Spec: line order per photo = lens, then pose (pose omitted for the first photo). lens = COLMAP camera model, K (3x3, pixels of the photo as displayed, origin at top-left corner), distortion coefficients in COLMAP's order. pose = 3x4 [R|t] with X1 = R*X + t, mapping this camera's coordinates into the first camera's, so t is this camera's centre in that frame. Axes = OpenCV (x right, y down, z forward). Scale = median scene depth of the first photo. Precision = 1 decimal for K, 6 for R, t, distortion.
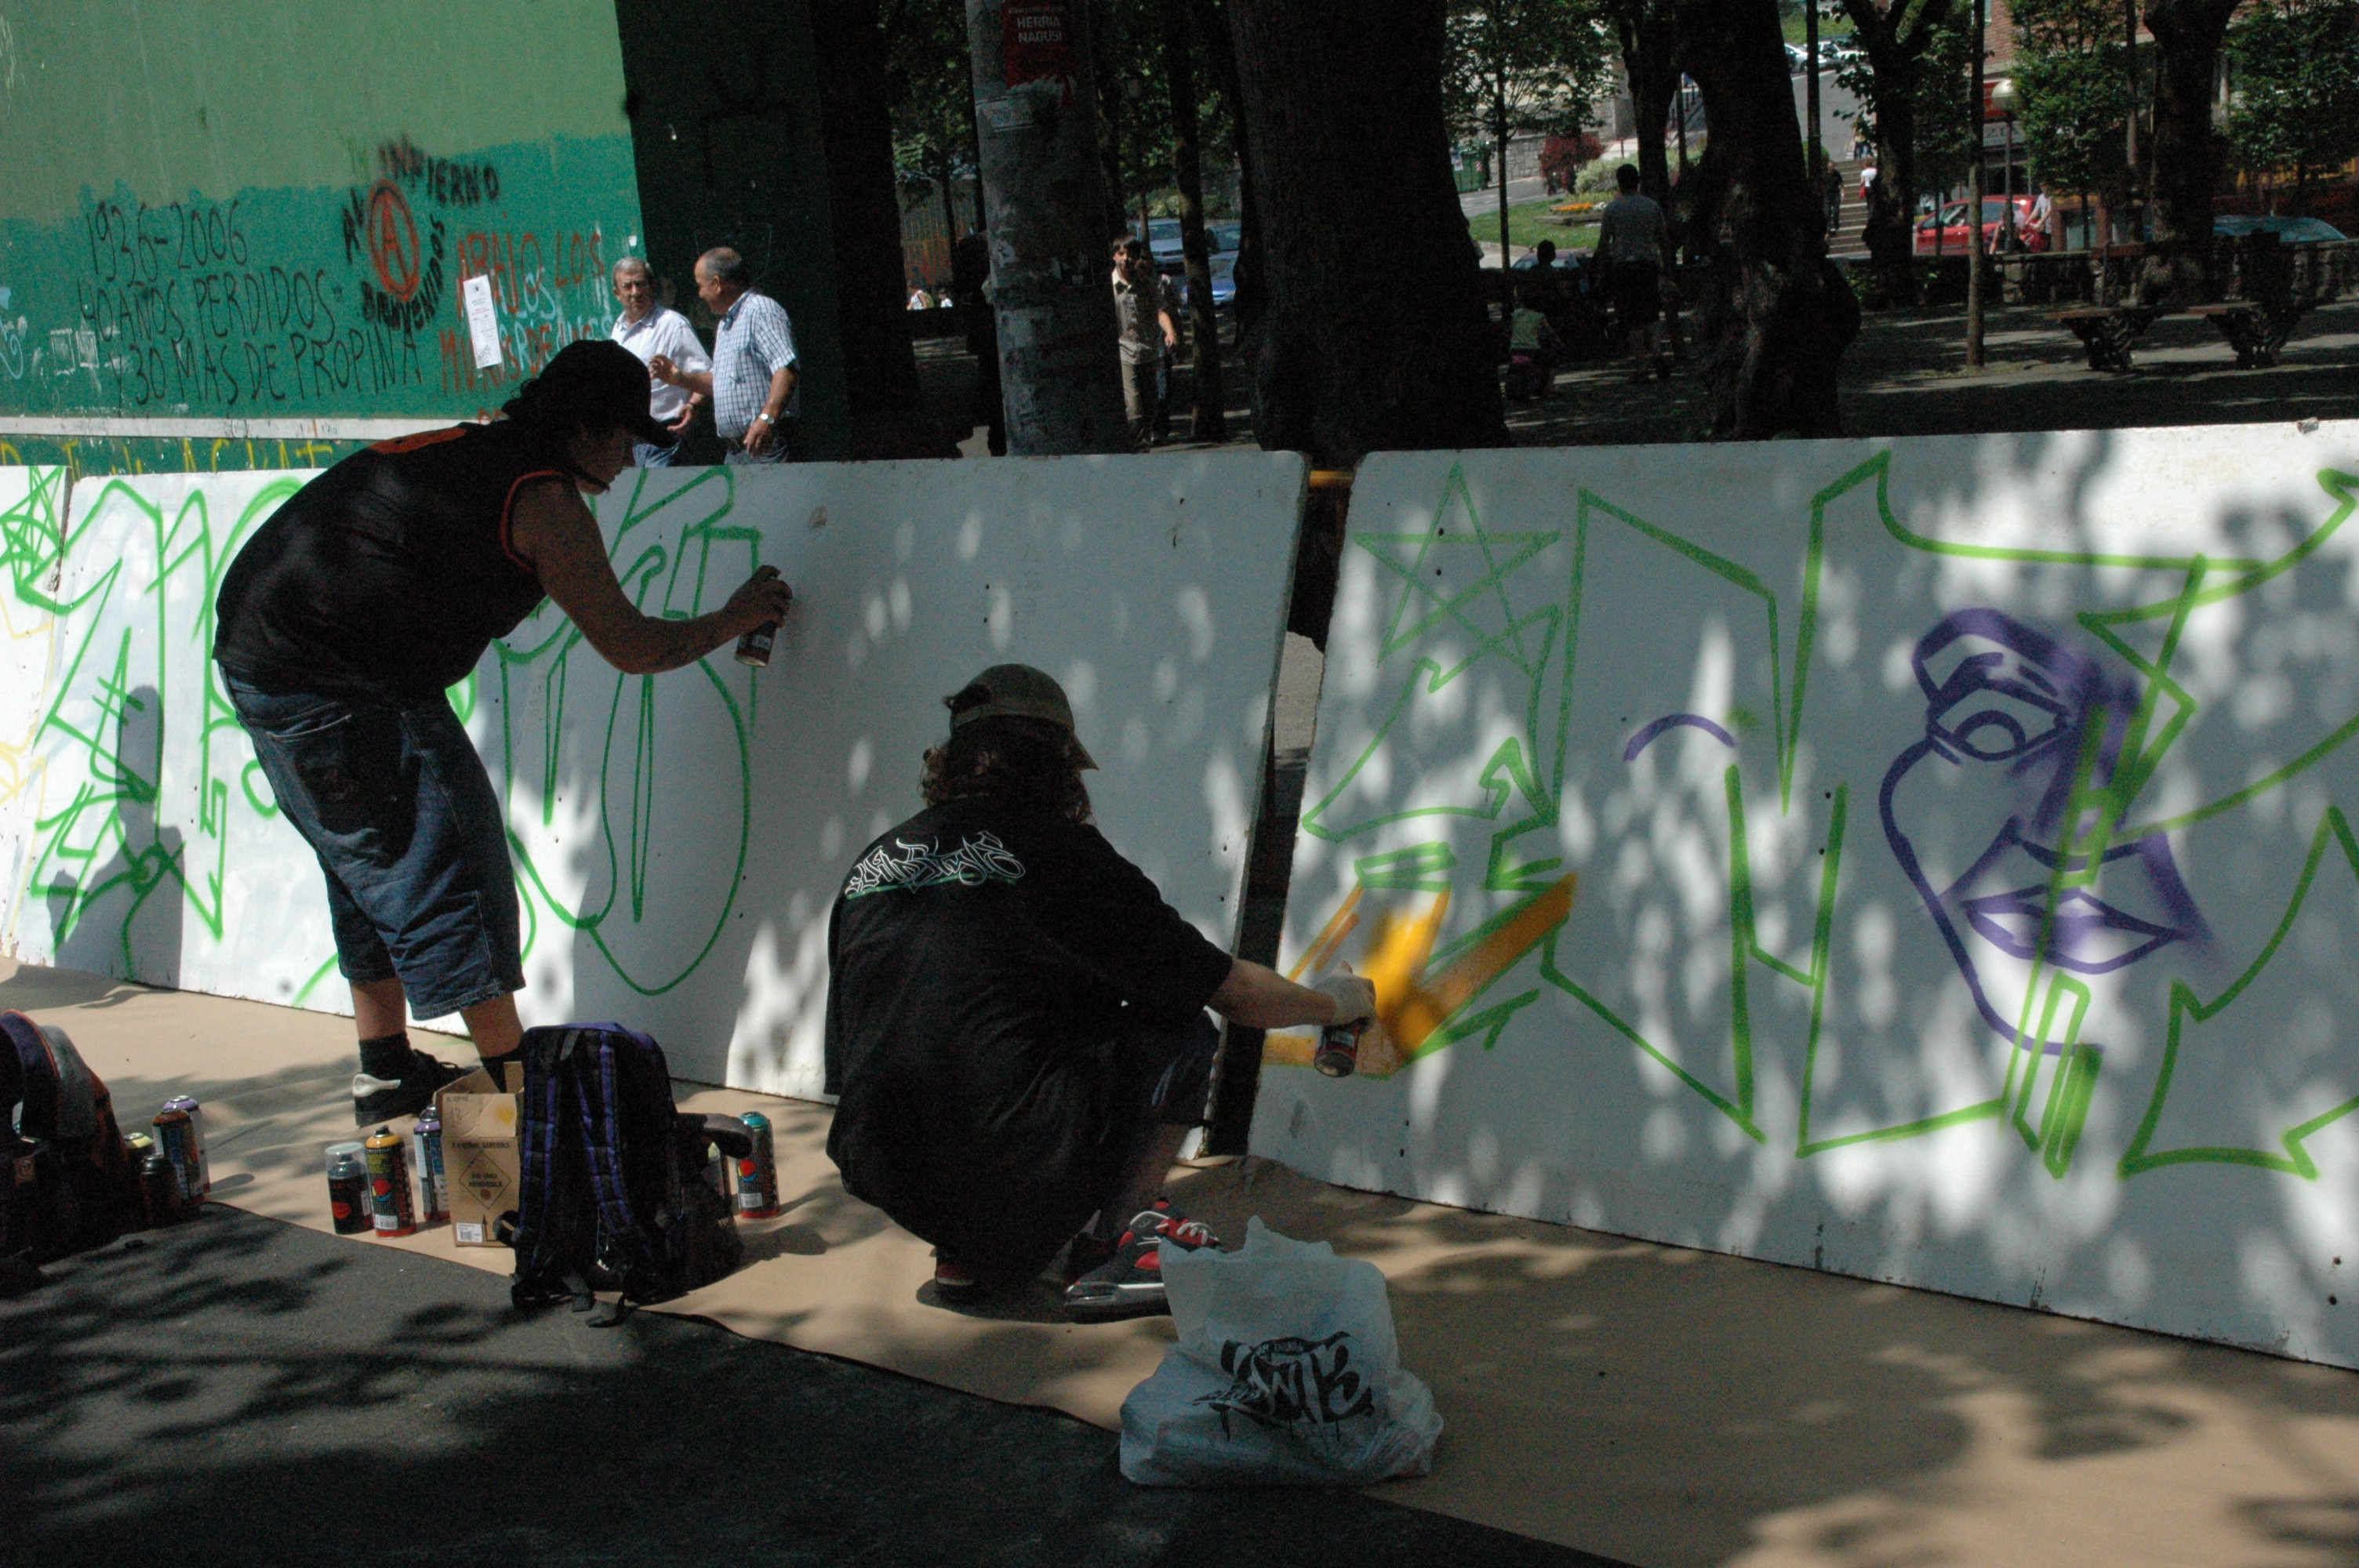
lens RADIAL K [[3367.3, 0, 1182.0], [0, 3367.3, 813.1], [0, 0, 1]] dist [0.067746, 0.734944]
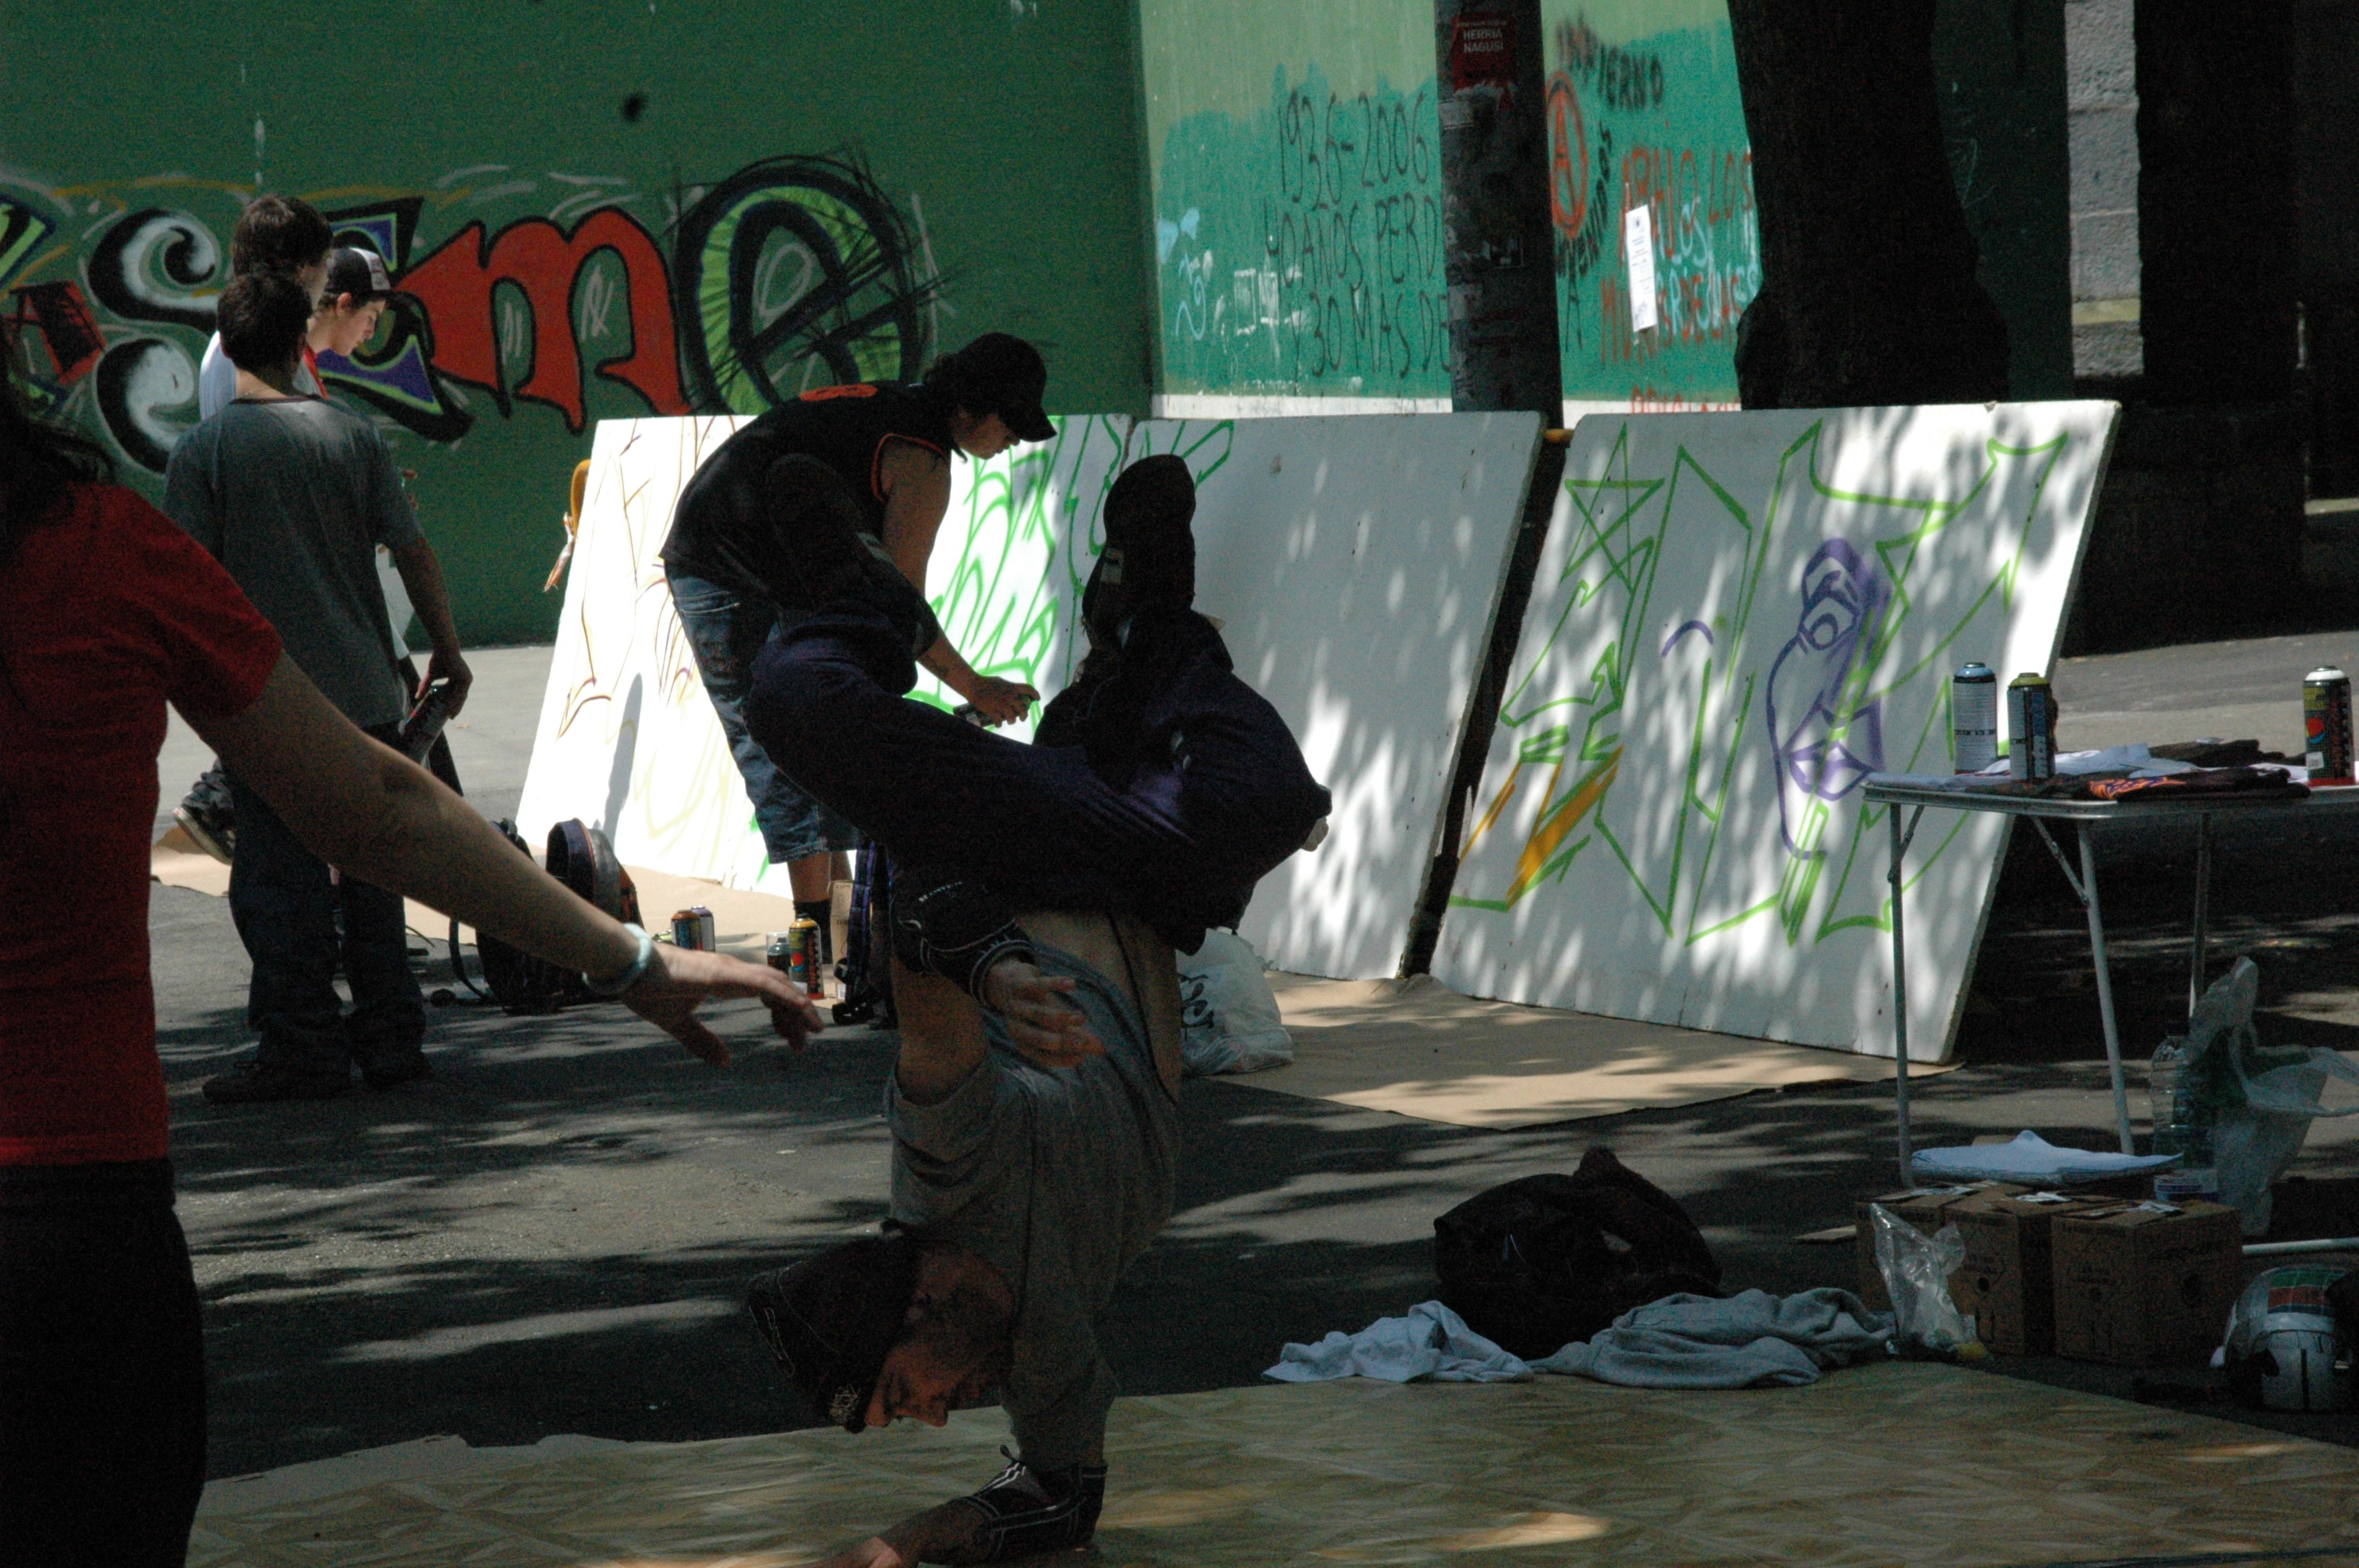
lens RADIAL K [[7794.7, 0, 1176.4], [0, 7794.7, 811.2], [0, 0, 1]] dist [1.076827, 3.880930]
pose [[0.919114, 0.054449, -0.390210, 0.376449], [-0.082011, 0.995151, -0.054311, 0.073293], [0.385361, 0.081919, 0.919123, -0.598705]]
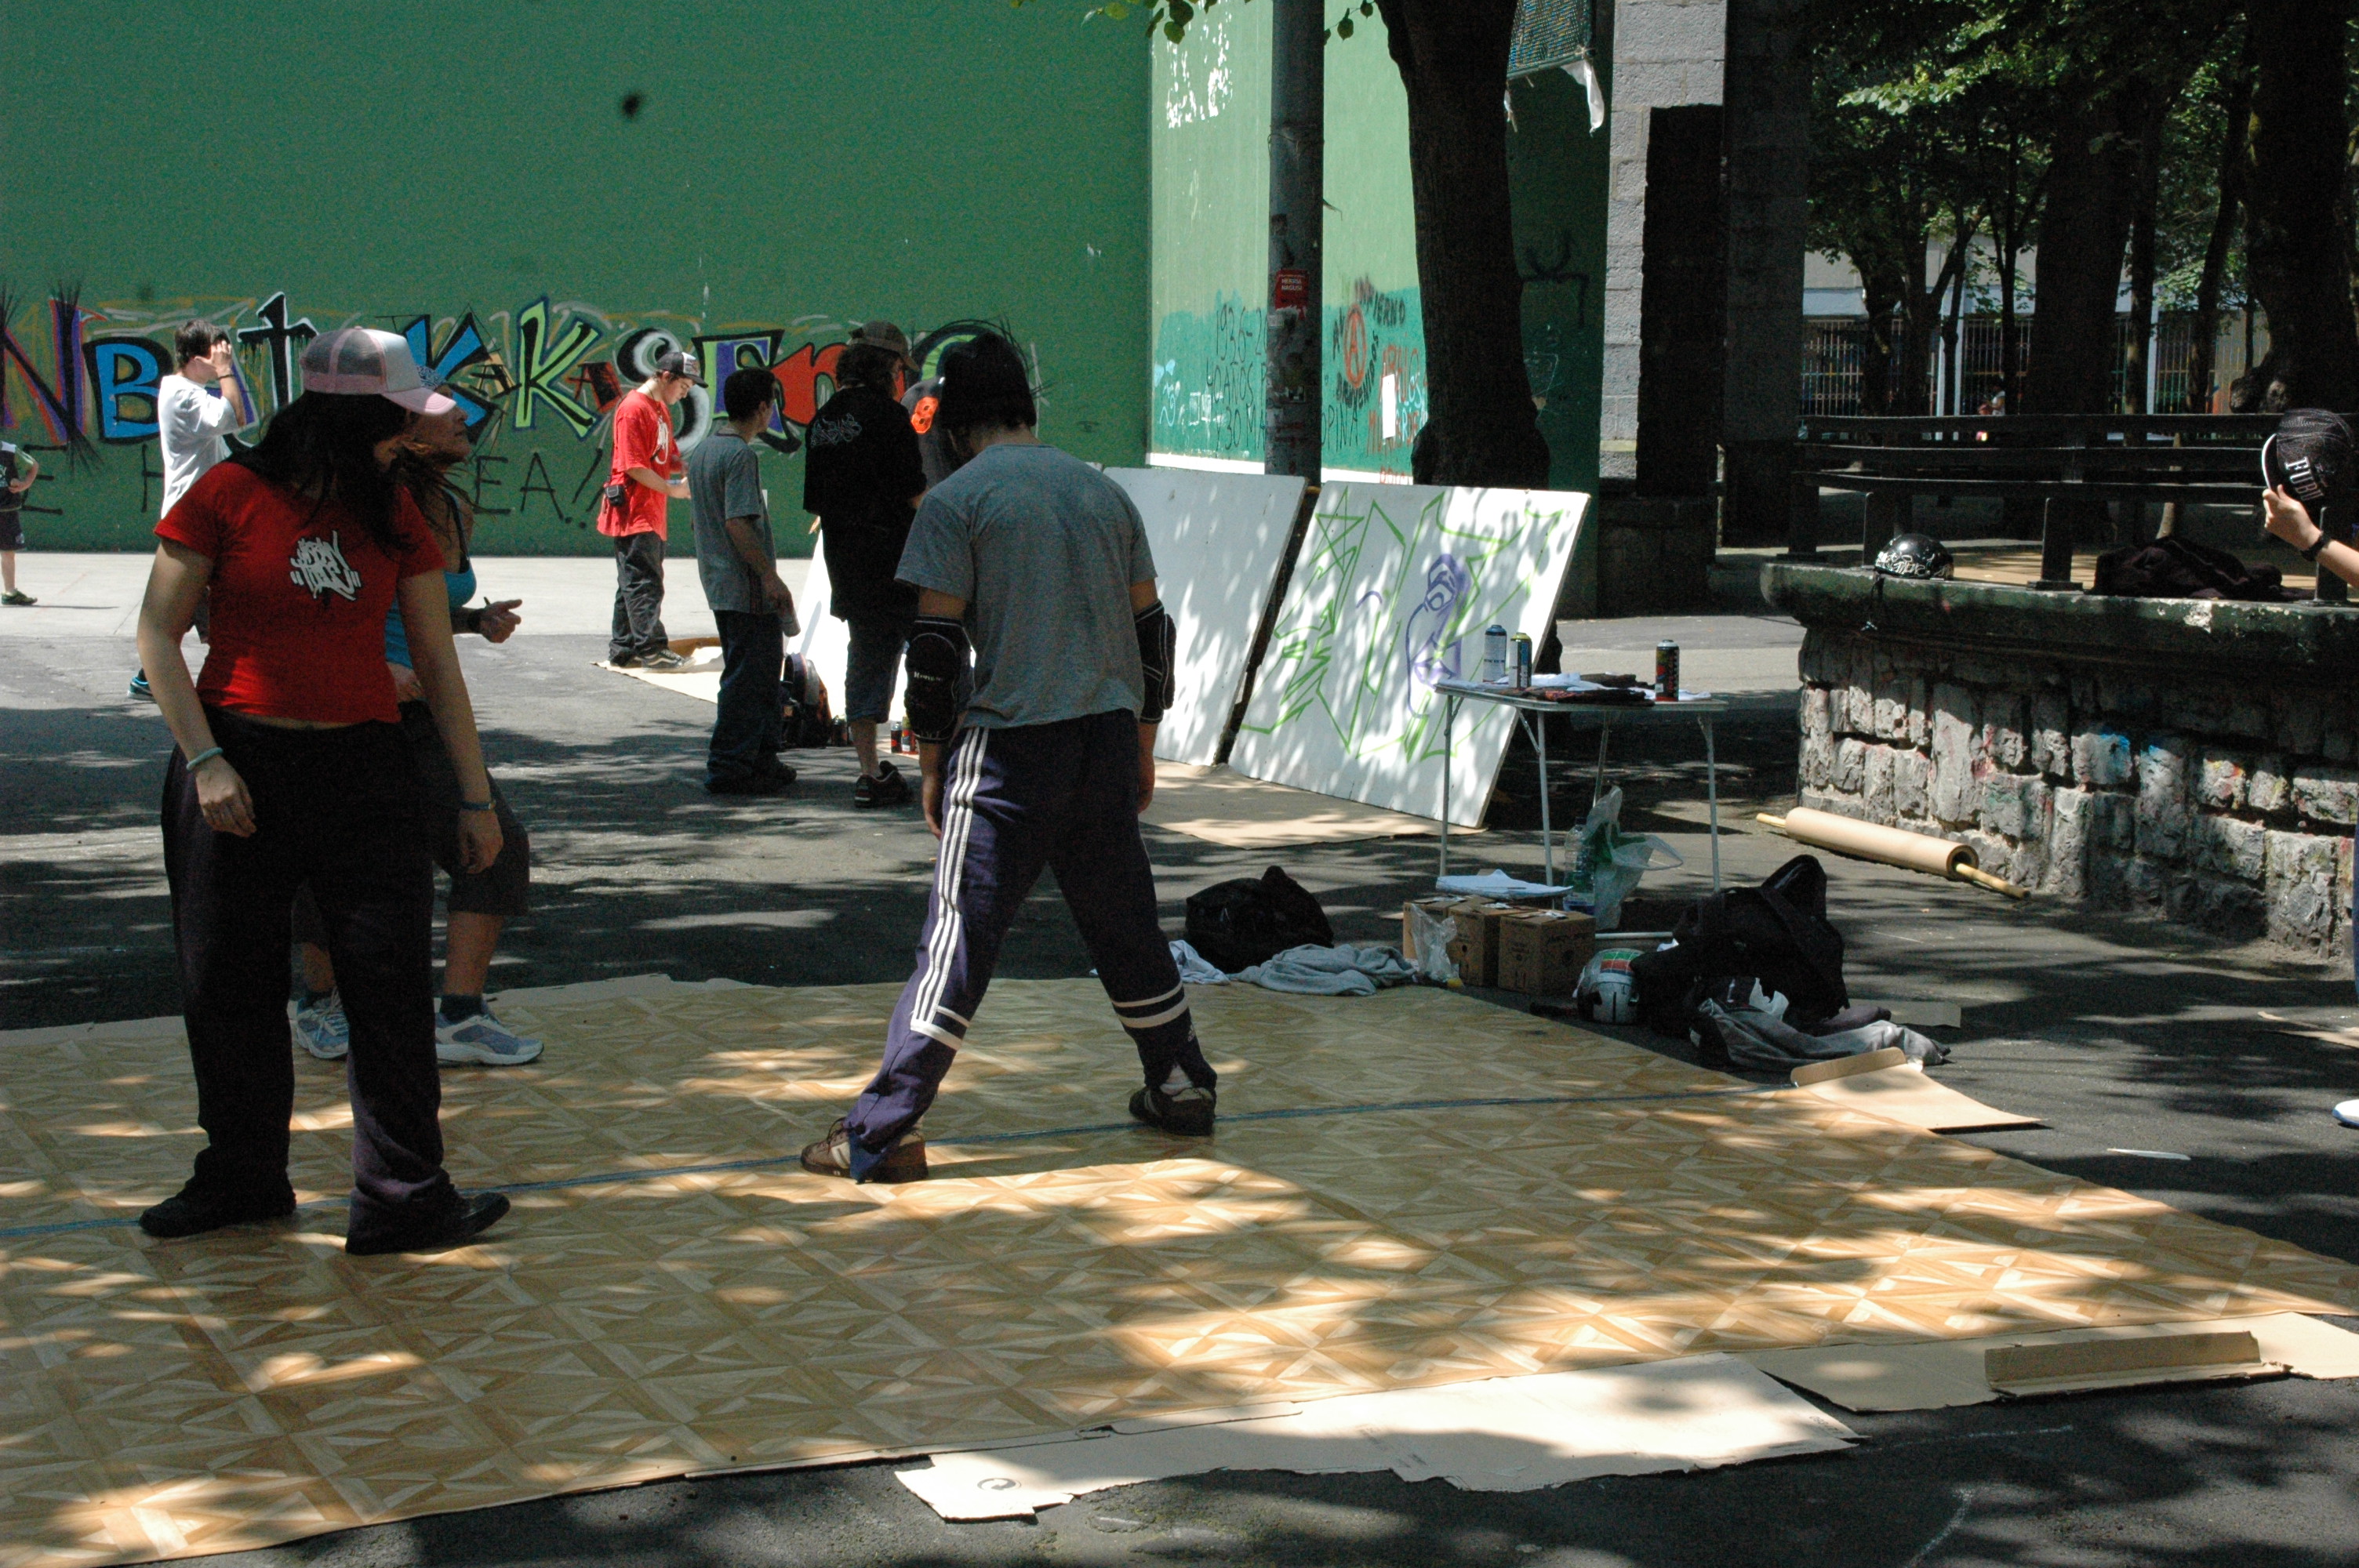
lens RADIAL K [[3902.9, 0, 1179.5], [0, 3902.9, 784.0], [0, 0, 1]] dist [0.270620, 0.192359]
pose [[0.913377, 0.128835, -0.386192, 0.380765], [-0.149195, 0.988538, -0.023081, 0.066059], [0.378792, 0.078699, 0.922130, -0.561141]]
